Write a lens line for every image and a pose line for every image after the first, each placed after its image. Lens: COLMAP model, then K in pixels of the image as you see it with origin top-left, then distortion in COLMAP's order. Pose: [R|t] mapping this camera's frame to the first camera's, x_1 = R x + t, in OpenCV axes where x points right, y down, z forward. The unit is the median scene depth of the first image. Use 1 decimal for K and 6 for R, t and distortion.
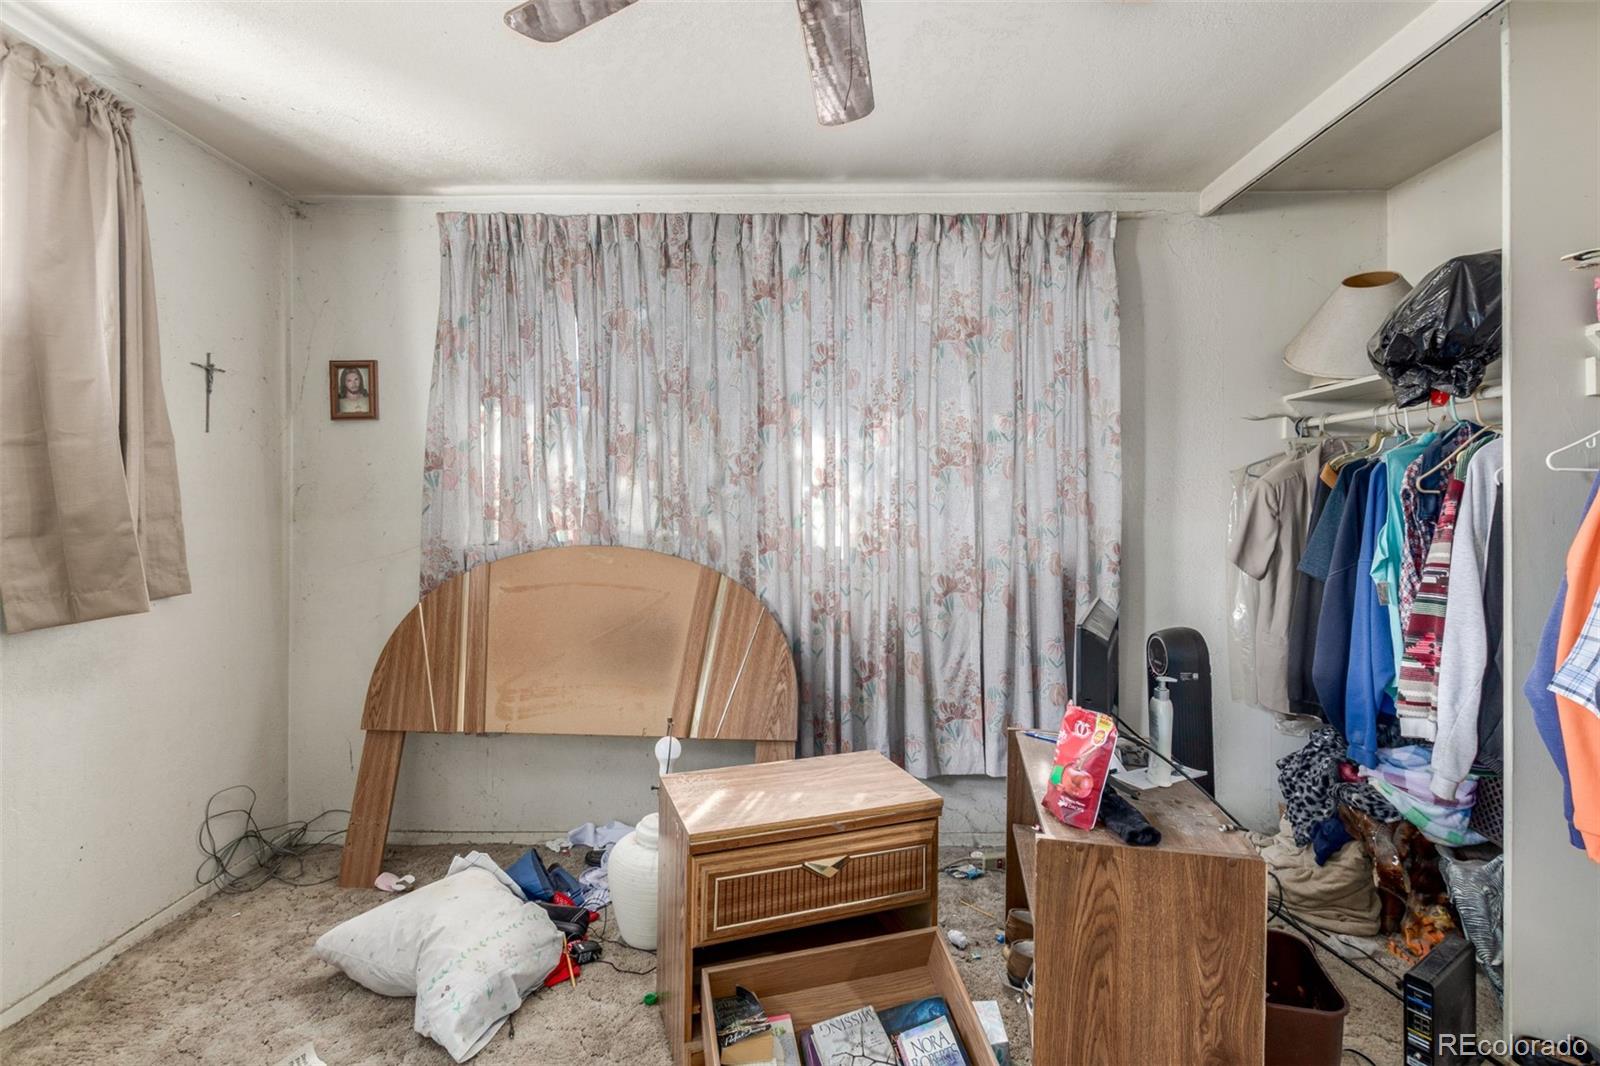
lens RADIAL K [[743.9, 0, 800.0], [0, 743.9, 492.0], [0, 0, 1]] dist [0.001667, -0.000439]
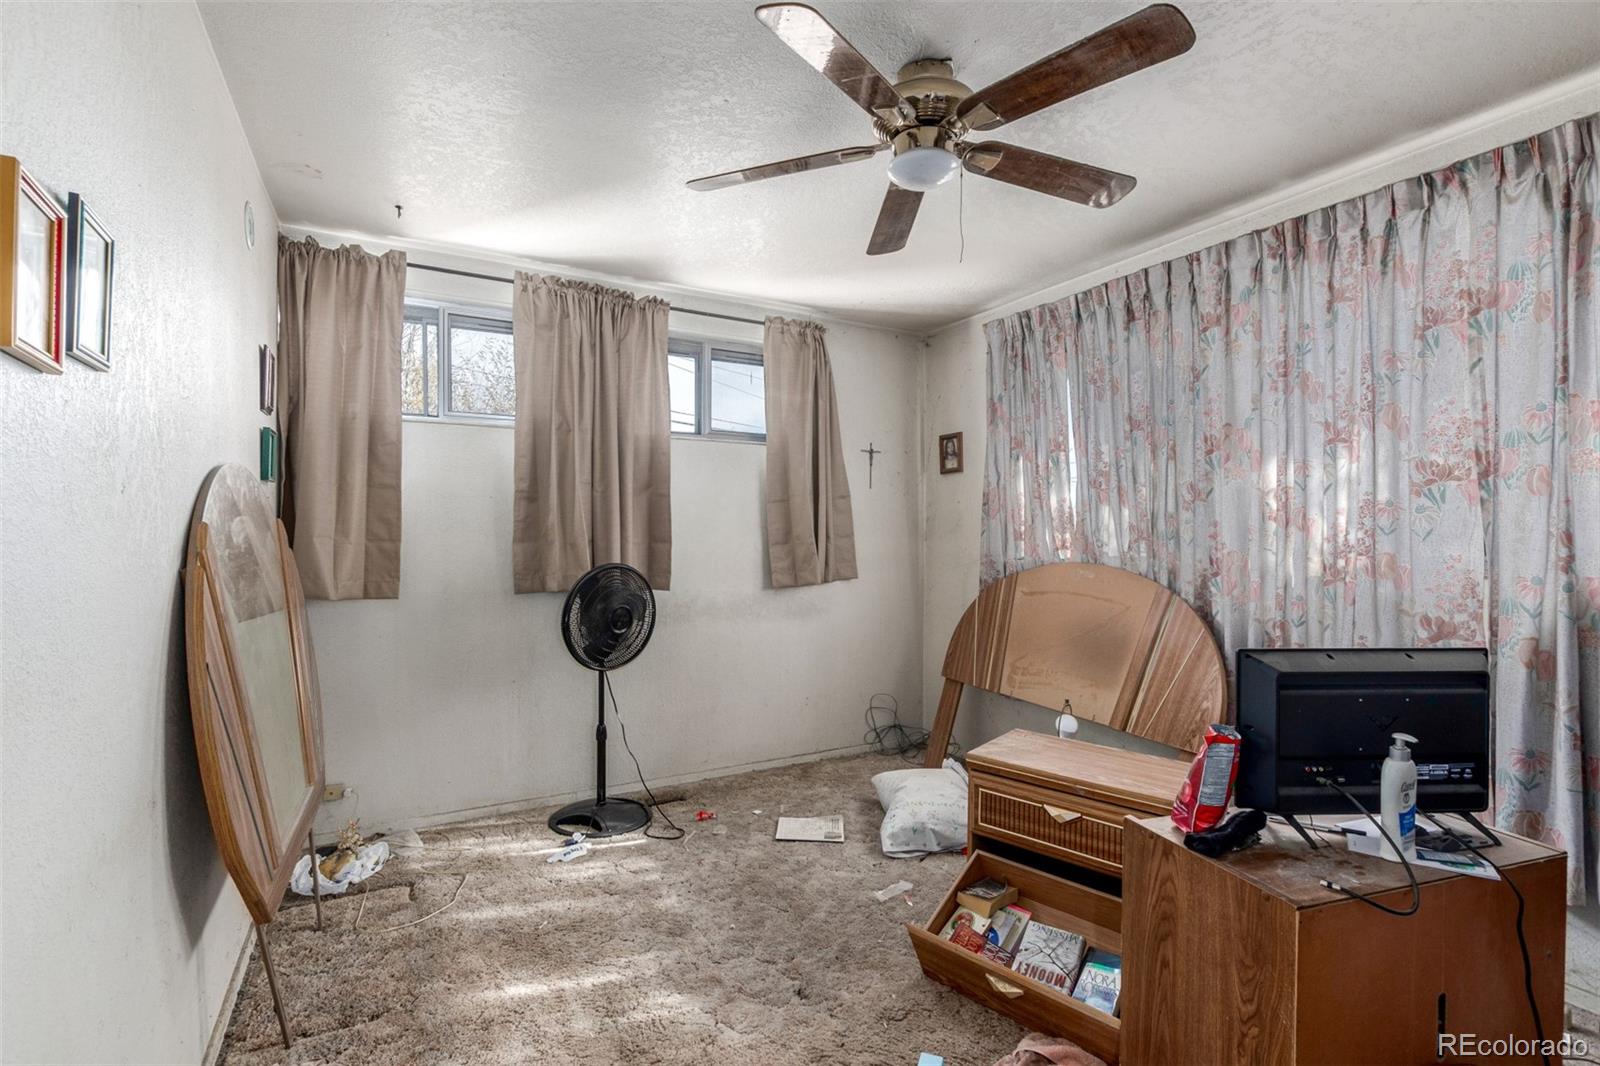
lens RADIAL K [[748.6, 0, 799.8], [0, 748.6, 517.8], [0, 0, 1]] dist [0.002303, -0.000216]
pose [[0.484205, -0.013754, -0.874847, 0.579876], [0.013347, 0.999876, -0.008332, 0.001832], [0.874853, -0.007642, 0.484328, -0.001379]]
